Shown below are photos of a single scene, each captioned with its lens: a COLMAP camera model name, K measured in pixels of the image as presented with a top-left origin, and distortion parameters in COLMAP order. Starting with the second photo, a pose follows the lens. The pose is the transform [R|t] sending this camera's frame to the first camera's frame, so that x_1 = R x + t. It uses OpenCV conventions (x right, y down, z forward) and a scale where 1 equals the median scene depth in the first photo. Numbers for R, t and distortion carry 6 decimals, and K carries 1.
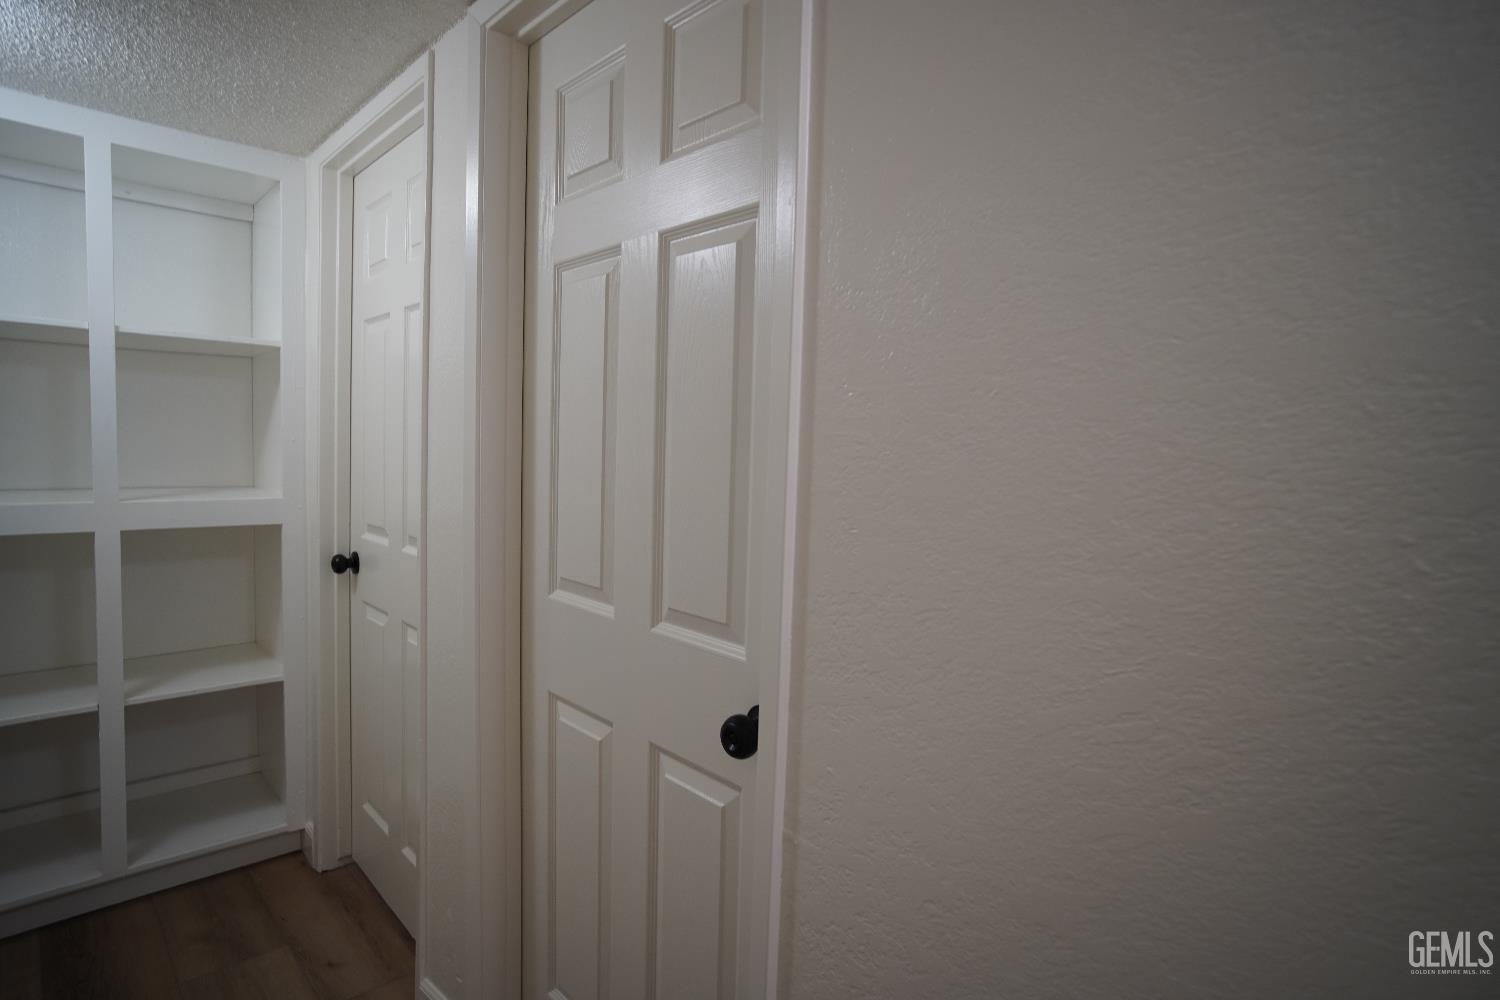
lens RADIAL K [[783.7, 0, 750.0], [0, 783.7, 500.0], [0, 0, 1]] dist [-0.034811, 0.018463]
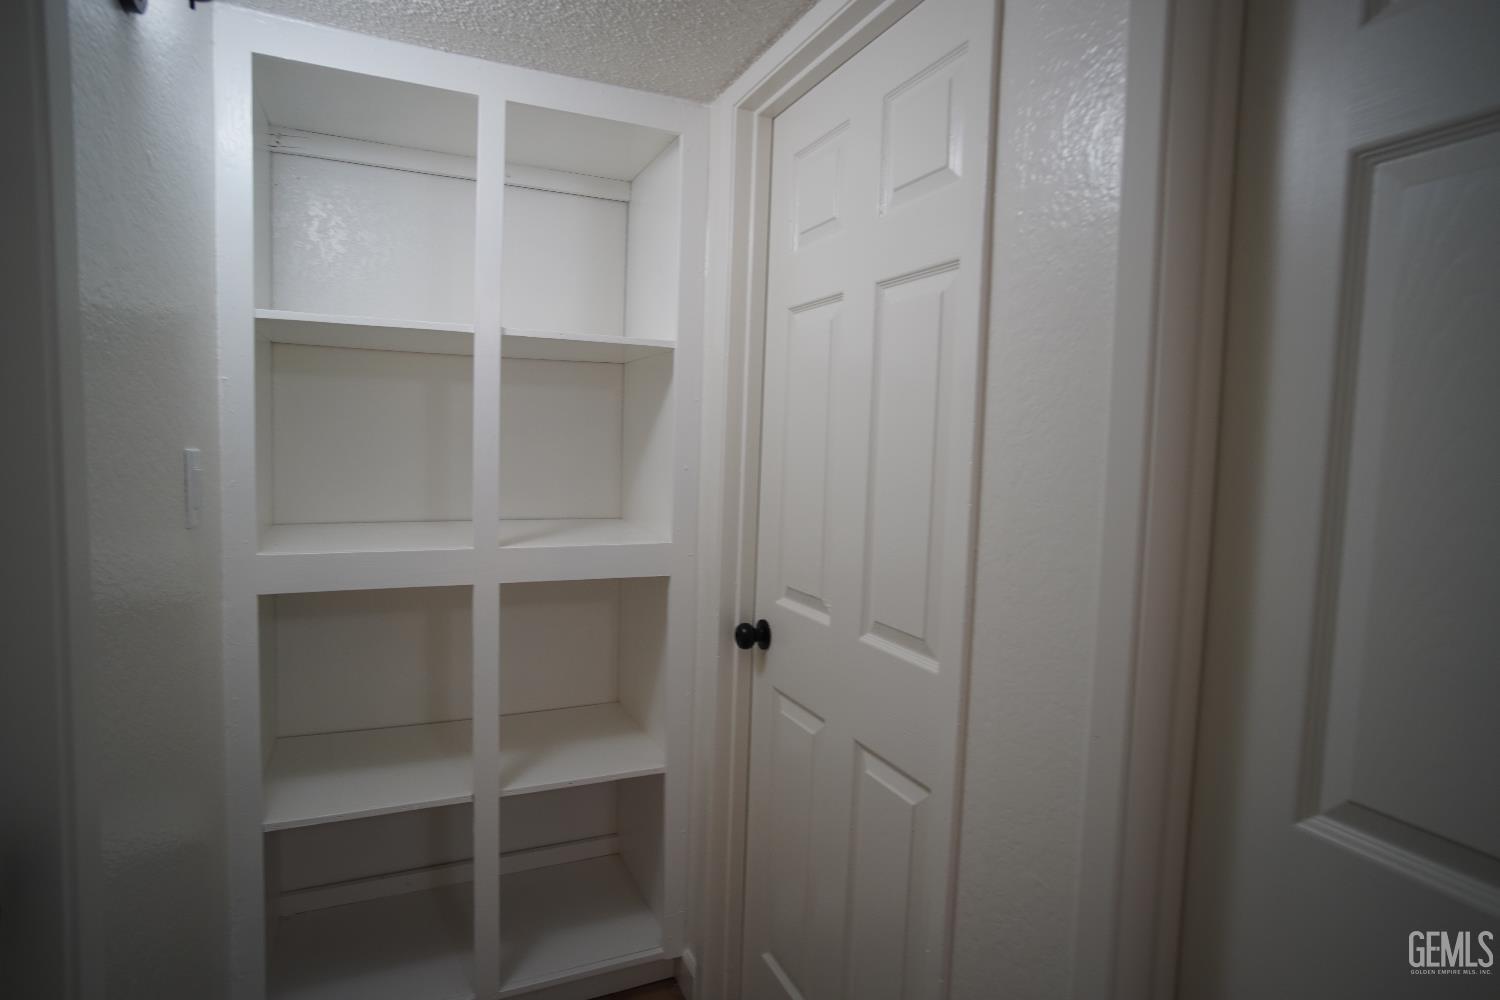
lens RADIAL K [[804.0, 0, 750.0], [0, 804.0, 500.0], [0, 0, 1]] dist [-0.057414, 0.038654]
pose [[0.948674, 0.021372, -0.315534, -0.286240], [-0.021763, 0.999761, 0.002283, -0.051149], [0.315507, 0.004702, 0.948912, 0.270634]]
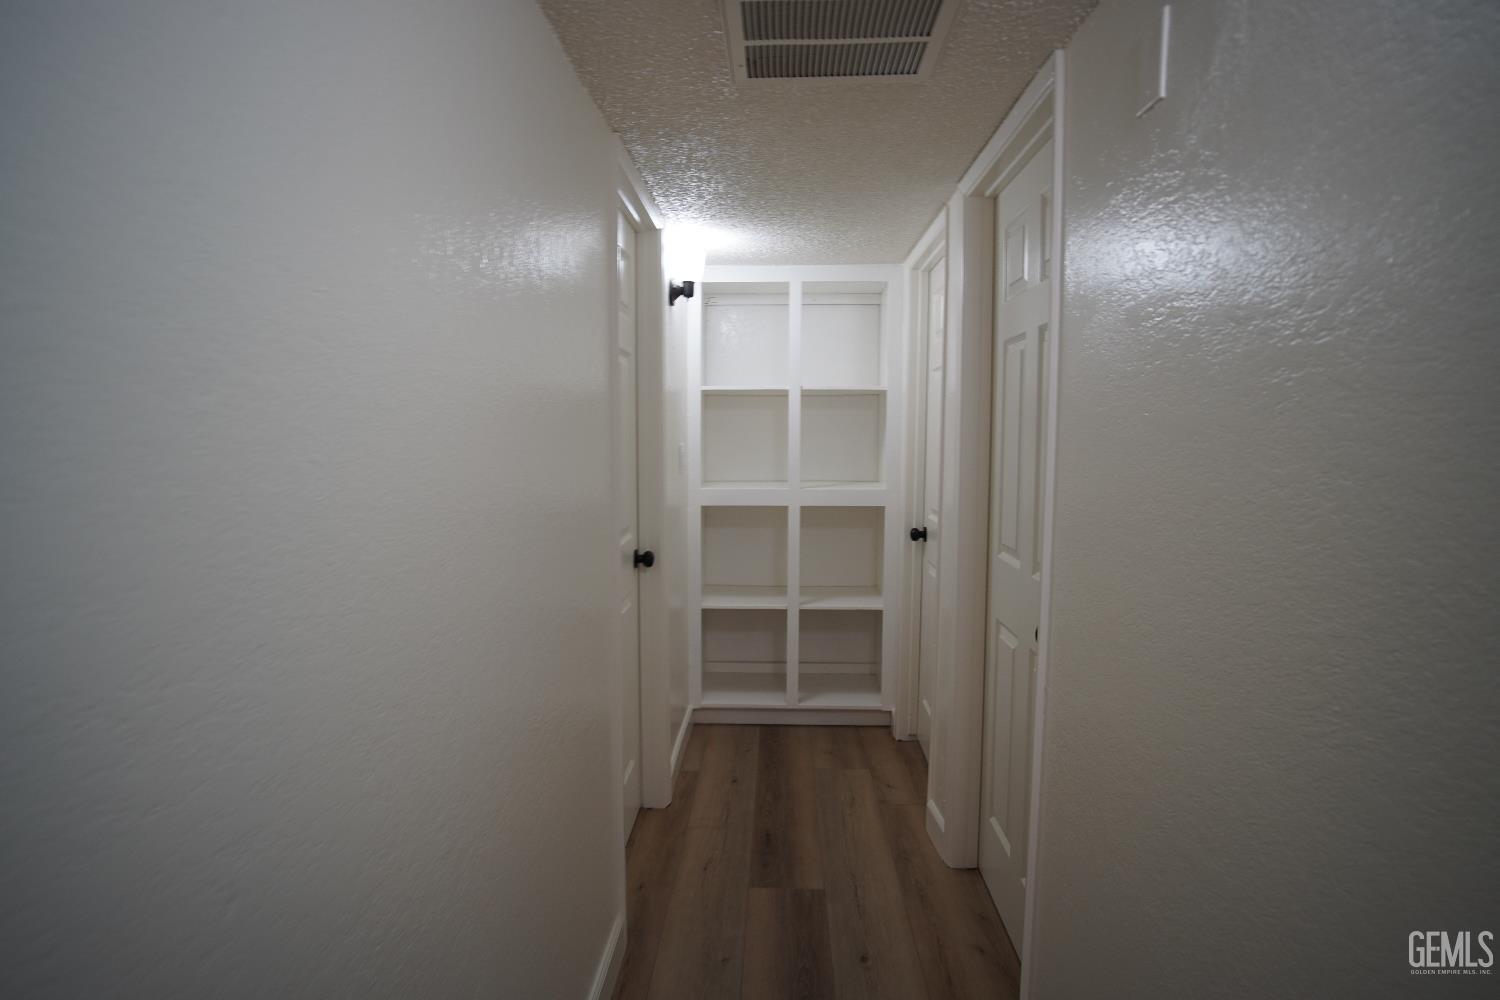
lens RADIAL K [[783.7, 0, 750.0], [0, 783.7, 500.0], [0, 0, 1]] dist [-0.034811, 0.018463]
pose [[0.697594, 0.031895, -0.715783, 0.325594], [-0.029393, 0.999442, 0.015888, 0.002222], [0.715890, 0.009955, 0.698142, -0.274028]]
